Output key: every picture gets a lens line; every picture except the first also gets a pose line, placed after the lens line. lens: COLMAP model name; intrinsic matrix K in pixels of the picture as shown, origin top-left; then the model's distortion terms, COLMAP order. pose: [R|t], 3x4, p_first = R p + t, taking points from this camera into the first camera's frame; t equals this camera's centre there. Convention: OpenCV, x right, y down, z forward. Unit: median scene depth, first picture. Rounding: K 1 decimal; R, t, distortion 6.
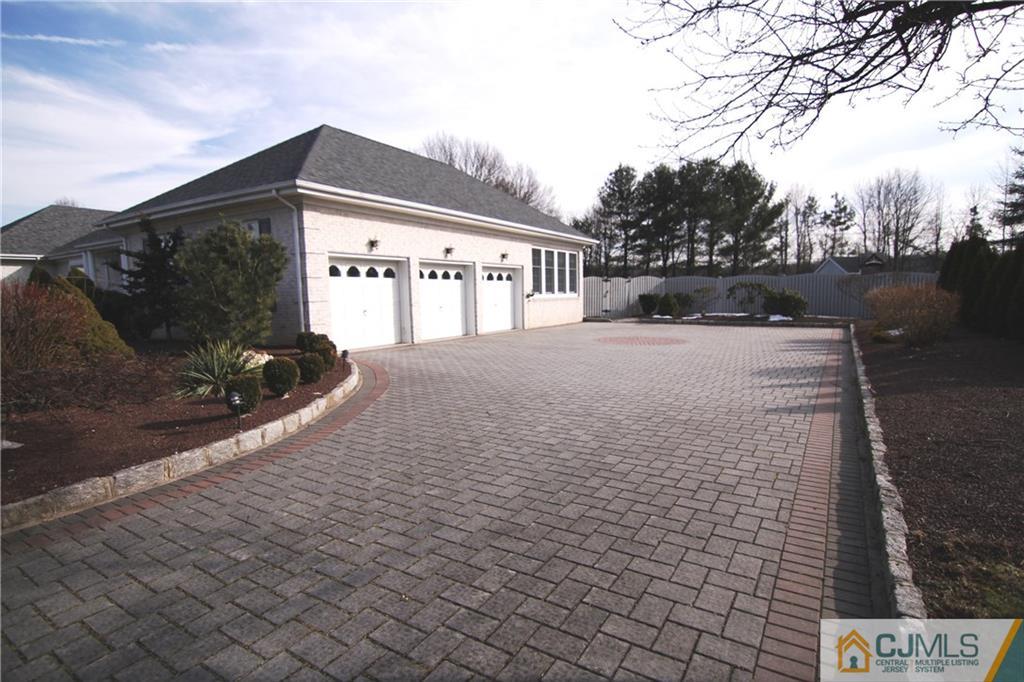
lens RADIAL K [[517.5, 0, 514.2], [0, 517.5, 343.8], [0, 0, 1]] dist [-0.002468, -0.012833]
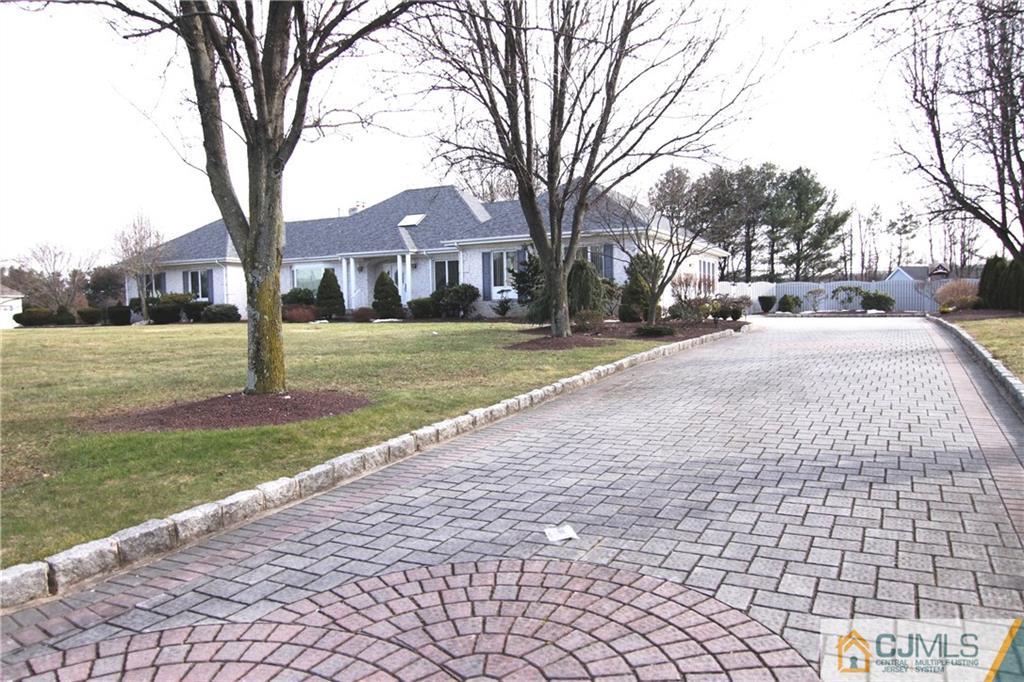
lens RADIAL K [[745.6, 0, 510.0], [0, 745.6, 341.1], [0, 0, 1]] dist [0.005304, 0.004037]
pose [[0.996771, -0.001190, 0.080282, -0.215130], [0.006136, 0.998095, -0.061385, 0.050883], [-0.080056, 0.061679, 0.994880, -0.313095]]
